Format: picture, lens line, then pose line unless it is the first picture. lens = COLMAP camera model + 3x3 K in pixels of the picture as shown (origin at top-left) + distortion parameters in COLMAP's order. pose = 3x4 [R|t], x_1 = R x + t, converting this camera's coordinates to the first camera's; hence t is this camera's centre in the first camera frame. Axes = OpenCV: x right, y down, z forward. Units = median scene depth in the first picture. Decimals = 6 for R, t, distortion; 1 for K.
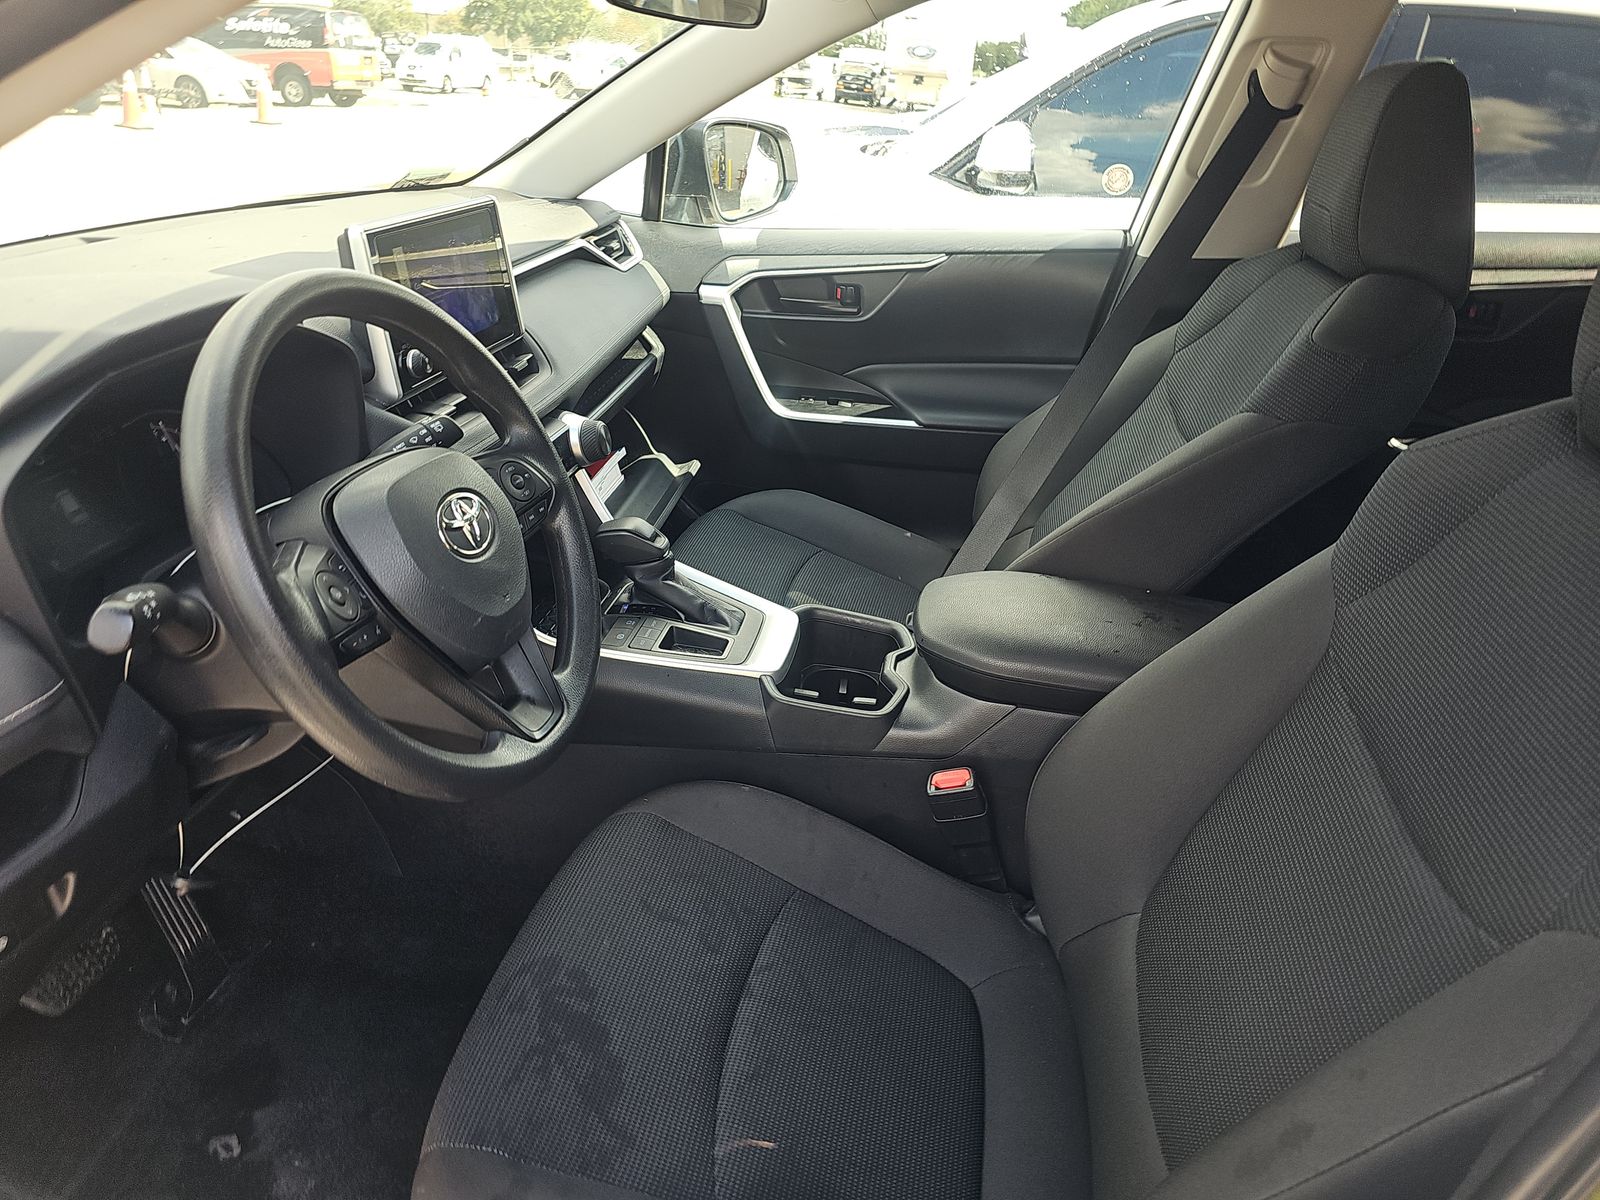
lens RADIAL K [[1066.8, 0, 794.1], [0, 1066.8, 573.1], [0, 0, 1]] dist [0.034102, -0.040858]
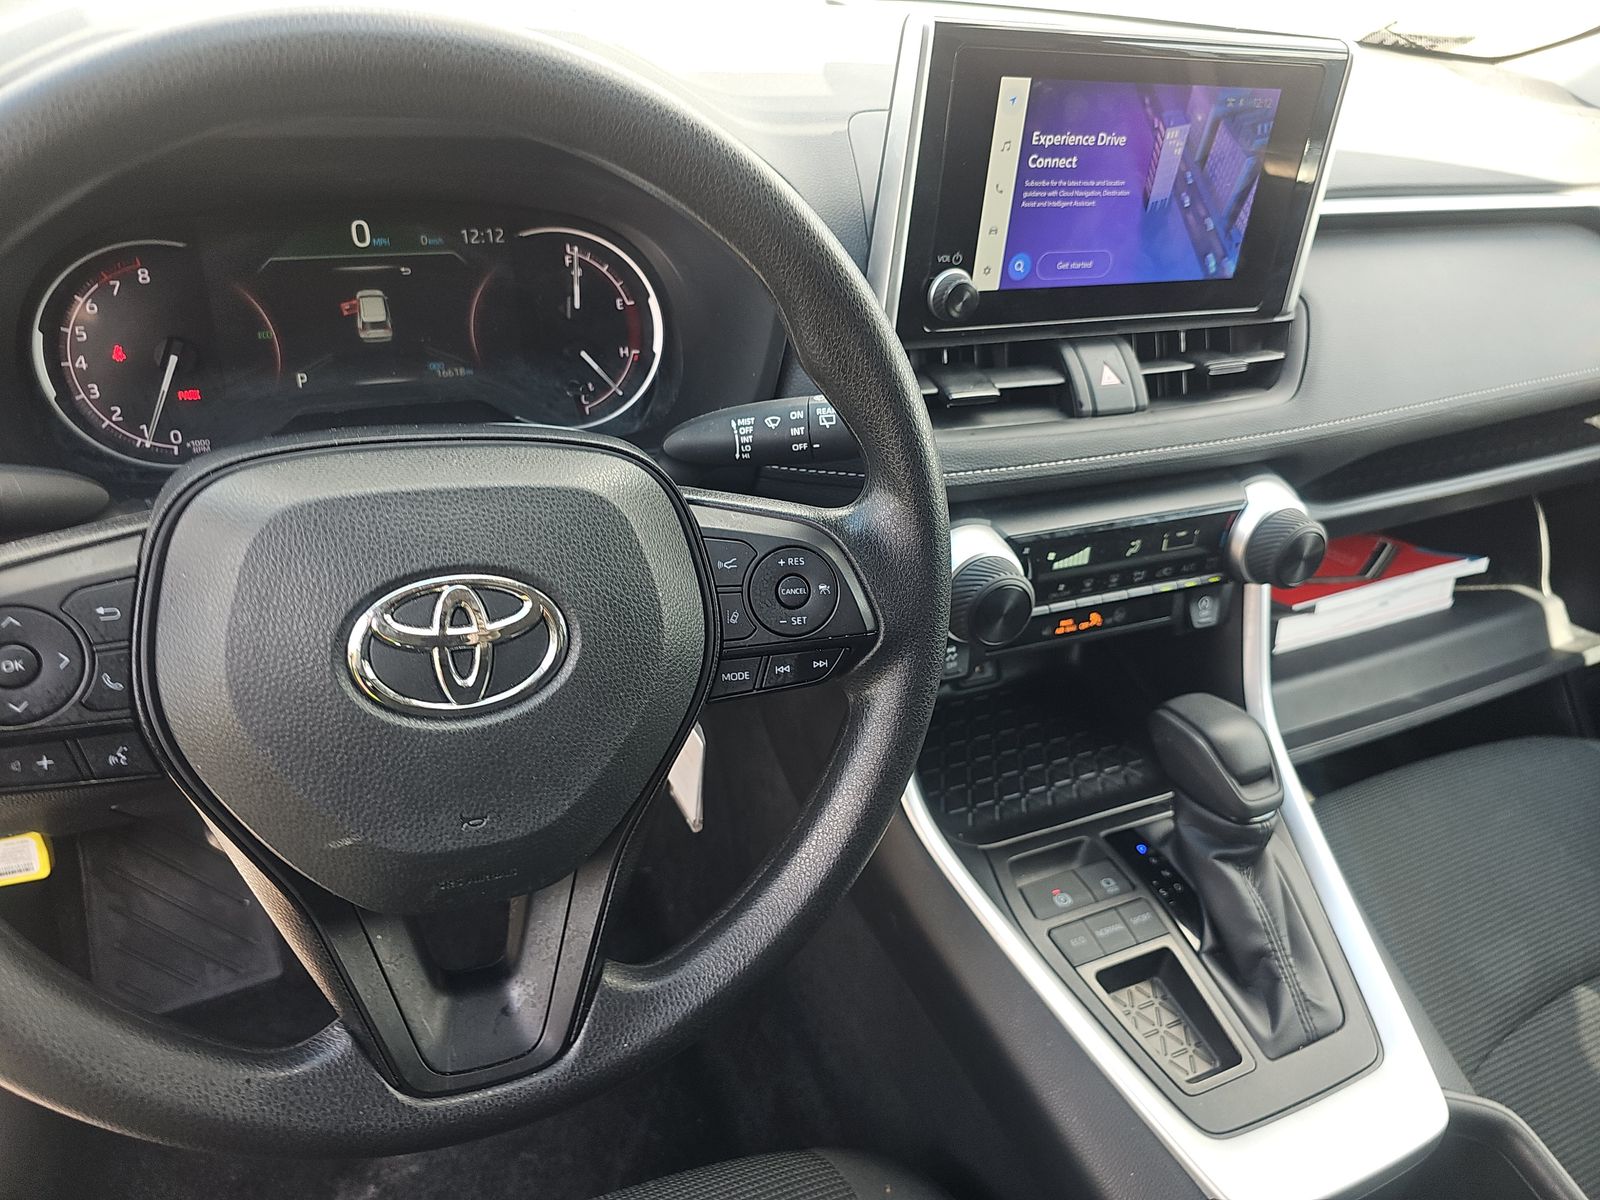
lens RADIAL K [[1066.8, 0, 794.1], [0, 1066.8, 573.1], [0, 0, 1]] dist [0.034102, -0.040858]
pose [[0.551017, 0.504265, -0.664904, 0.034409], [-0.438405, 0.852888, 0.283519, -0.156452], [0.710057, 0.135273, 0.691028, 0.466520]]
